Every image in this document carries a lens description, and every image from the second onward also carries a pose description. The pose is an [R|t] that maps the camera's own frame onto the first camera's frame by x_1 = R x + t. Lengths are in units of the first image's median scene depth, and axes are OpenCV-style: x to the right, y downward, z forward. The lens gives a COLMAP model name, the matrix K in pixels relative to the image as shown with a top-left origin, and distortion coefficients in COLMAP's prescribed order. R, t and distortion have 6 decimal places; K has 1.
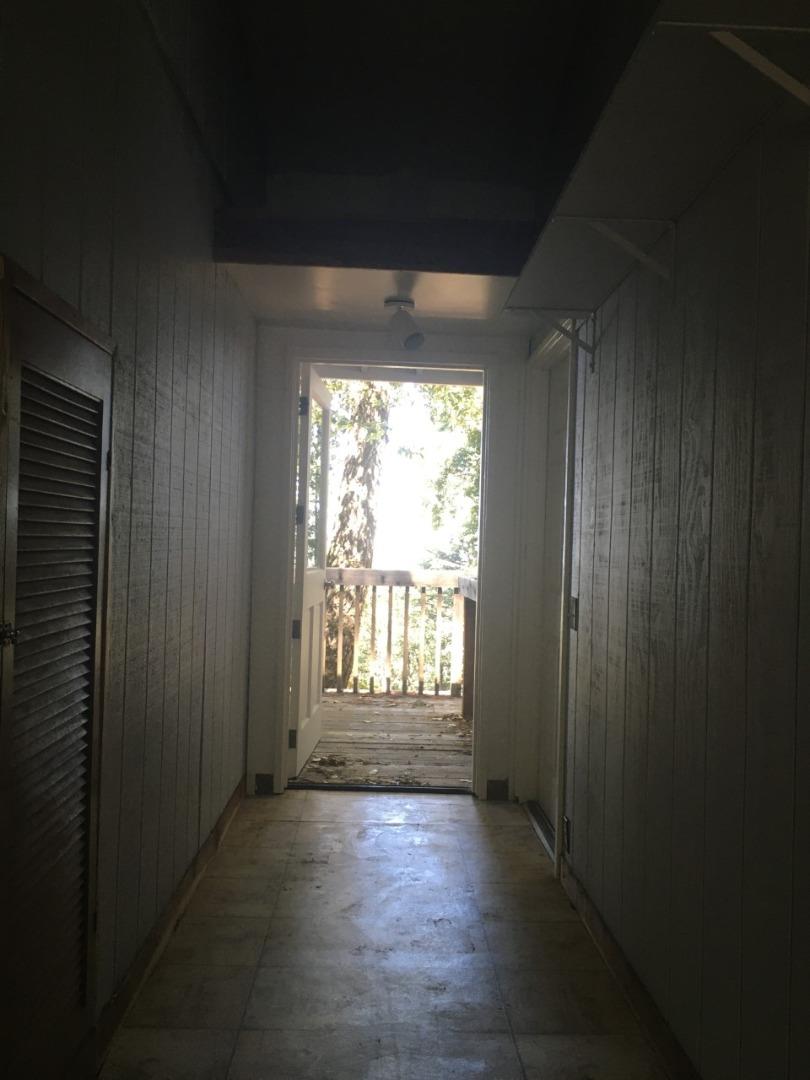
lens RADIAL K [[898.3, 0, 405.0], [0, 898.3, 540.0], [0, 0, 1]] dist [0.098171, -0.096152]
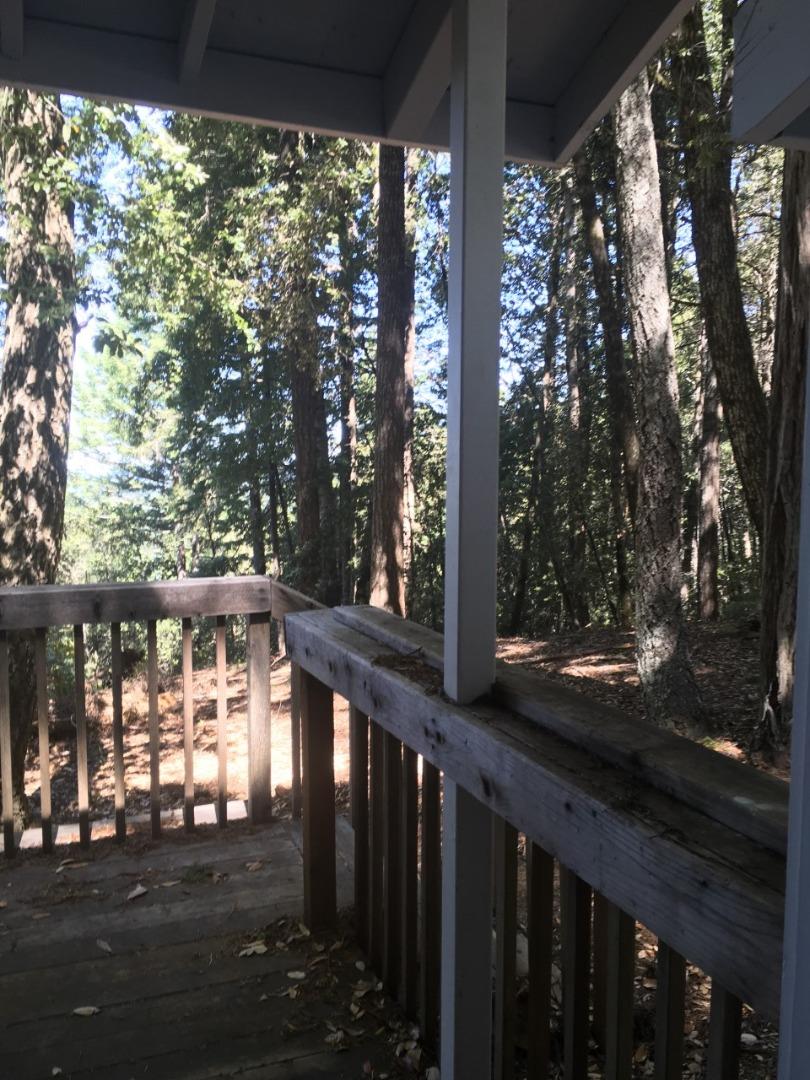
lens RADIAL K [[898.3, 0, 405.0], [0, 898.3, 540.0], [0, 0, 1]] dist [0.098171, -0.096152]
pose [[0.946164, -0.056631, 0.318697, -0.009959], [0.024633, 0.994319, 0.103553, -0.017454], [-0.322750, -0.090128, 0.942183, 0.238920]]
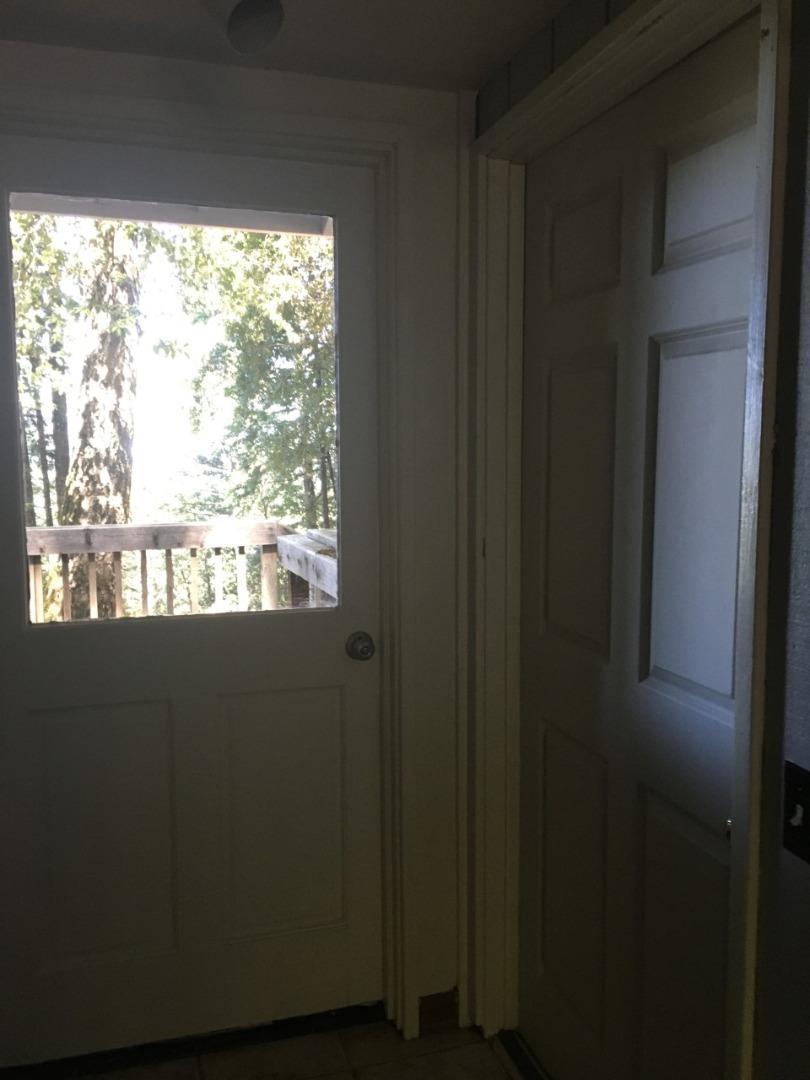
lens RADIAL K [[898.3, 0, 405.0], [0, 898.3, 540.0], [0, 0, 1]] dist [0.098171, -0.096152]
pose [[0.964364, -0.062976, 0.256974, -0.008494], [0.033669, 0.992573, 0.116897, -0.013495], [-0.262428, -0.104079, 0.959322, 0.141858]]
